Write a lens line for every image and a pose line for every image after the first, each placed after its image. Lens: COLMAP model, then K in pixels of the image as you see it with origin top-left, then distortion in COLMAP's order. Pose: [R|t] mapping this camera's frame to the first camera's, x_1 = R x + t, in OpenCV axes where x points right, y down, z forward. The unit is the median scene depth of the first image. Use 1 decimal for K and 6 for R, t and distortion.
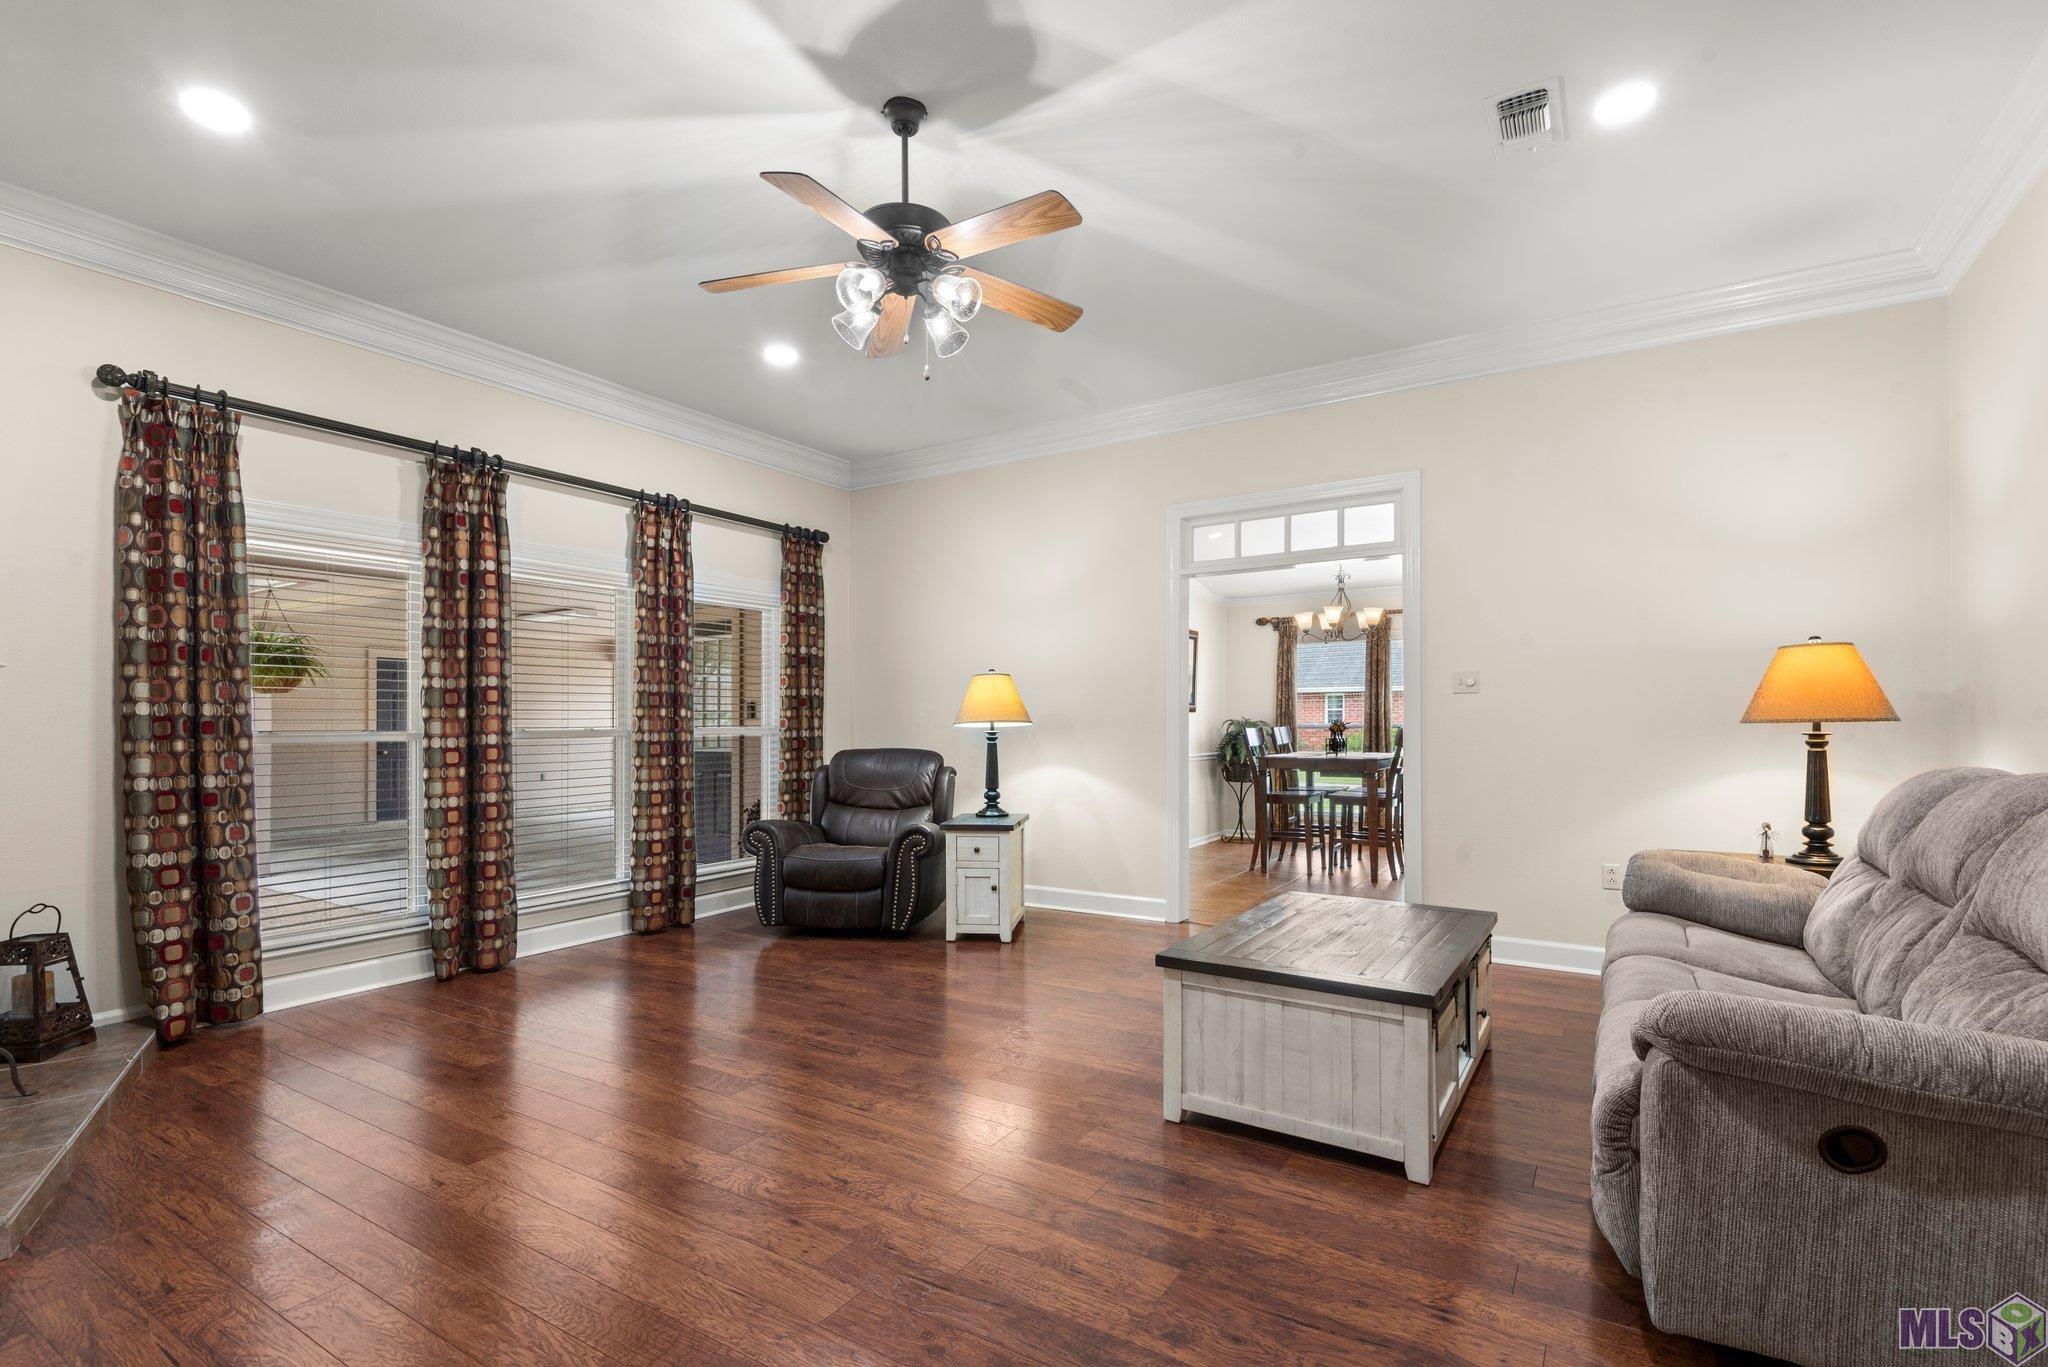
lens RADIAL K [[930.3, 0, 1007.6], [0, 930.3, 737.0], [0, 0, 1]] dist [0.038476, -0.035990]
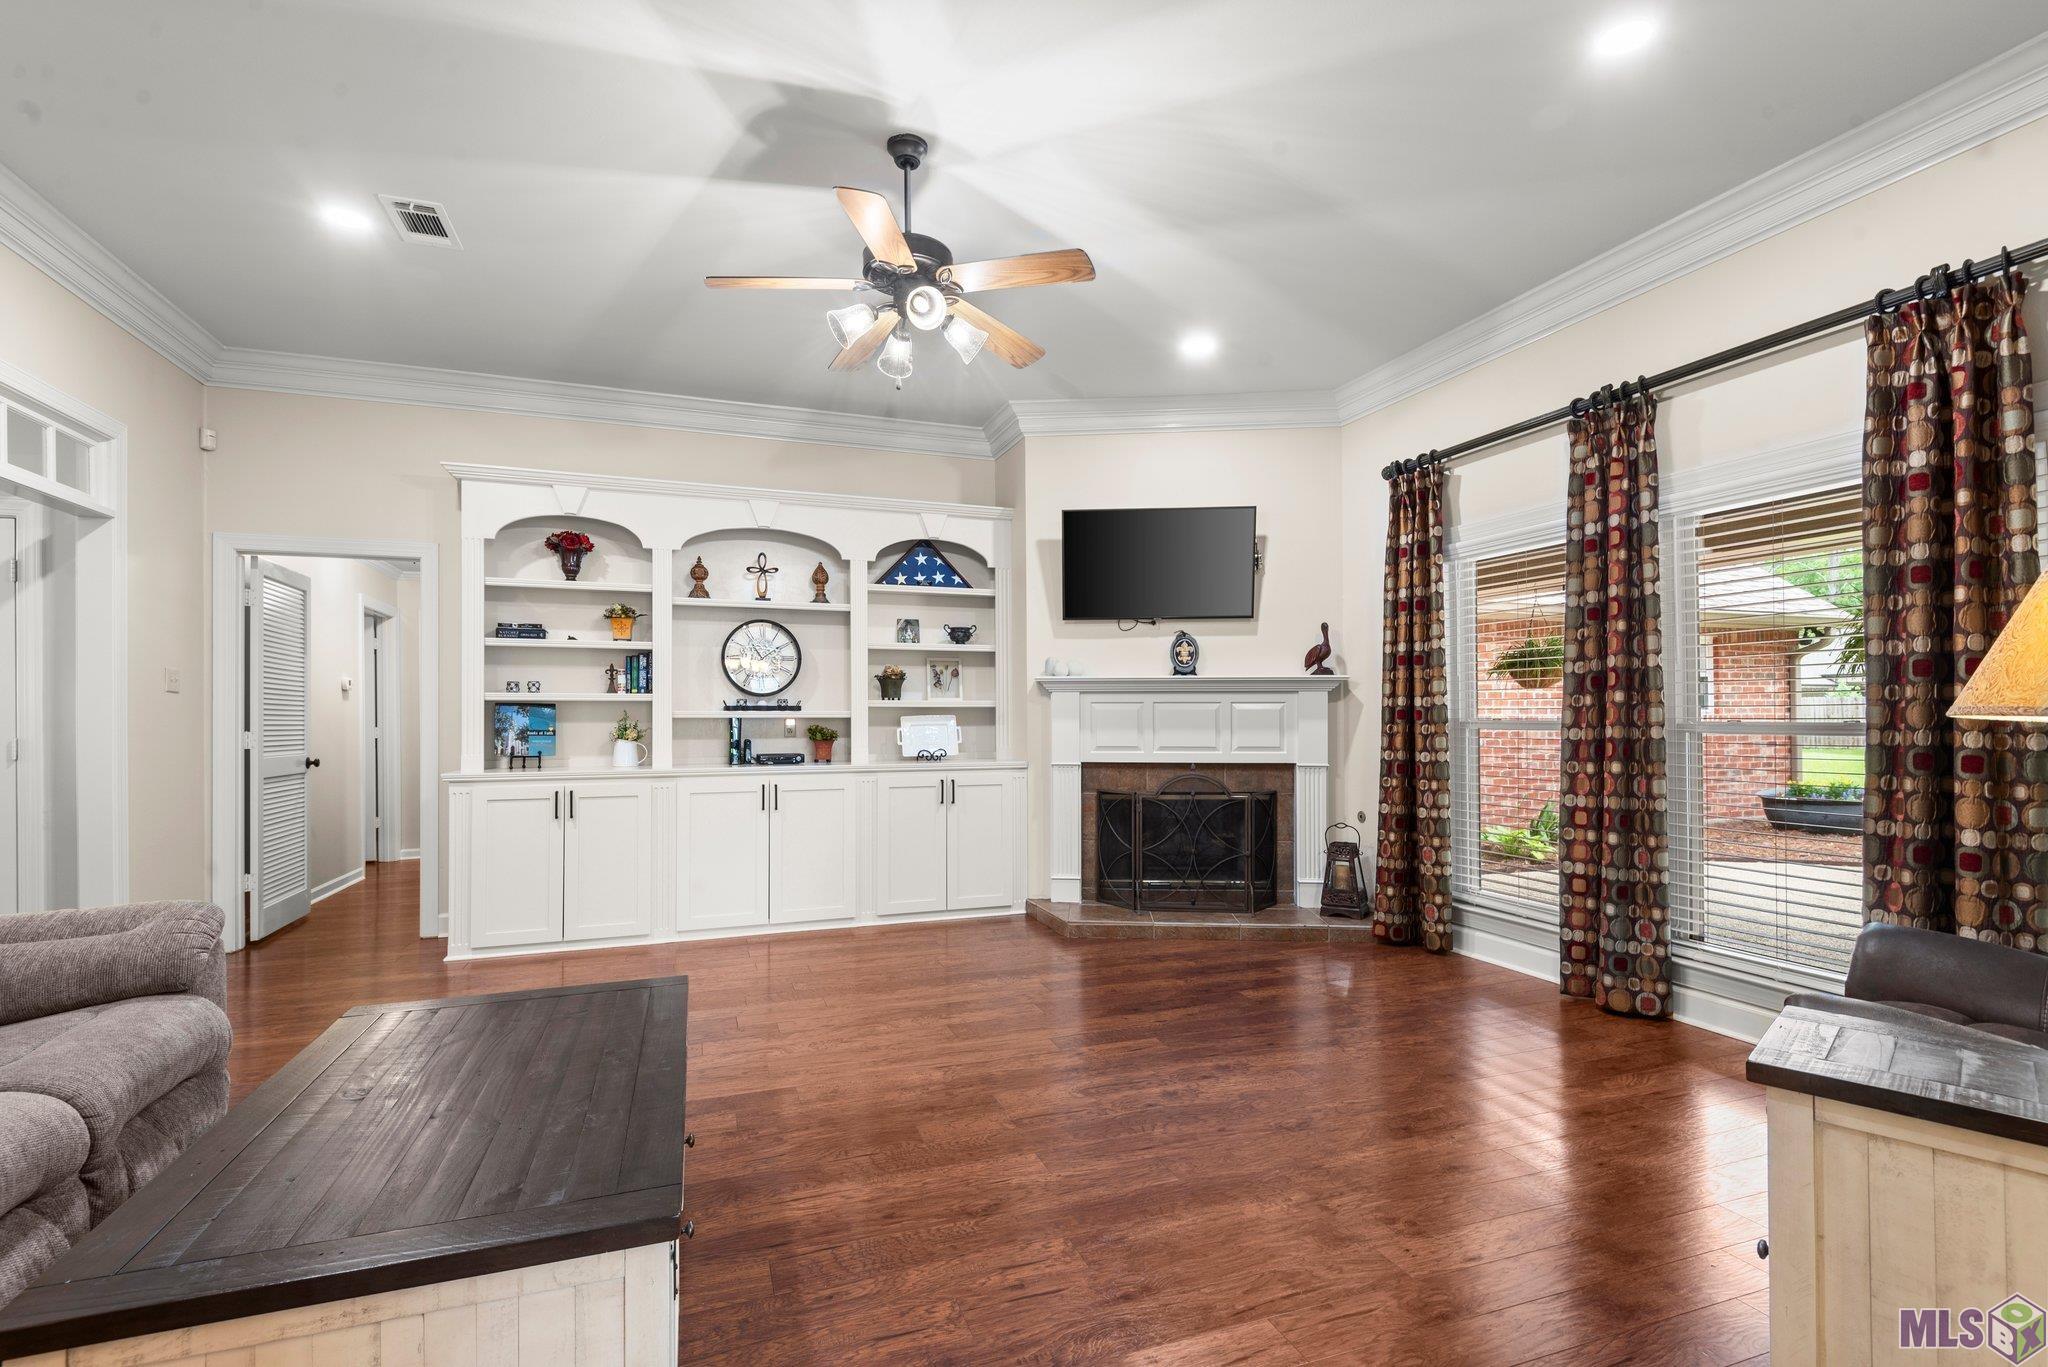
lens RADIAL K [[938.7, 0, 1032.3], [0, 938.7, 726.2], [0, 0, 1]] dist [0.019454, -0.019500]
pose [[-0.598929, 0.019224, -0.800571, 0.480349], [-0.004106, 0.999625, 0.027075, -0.026333], [0.800791, 0.019503, -0.598626, 1.253947]]
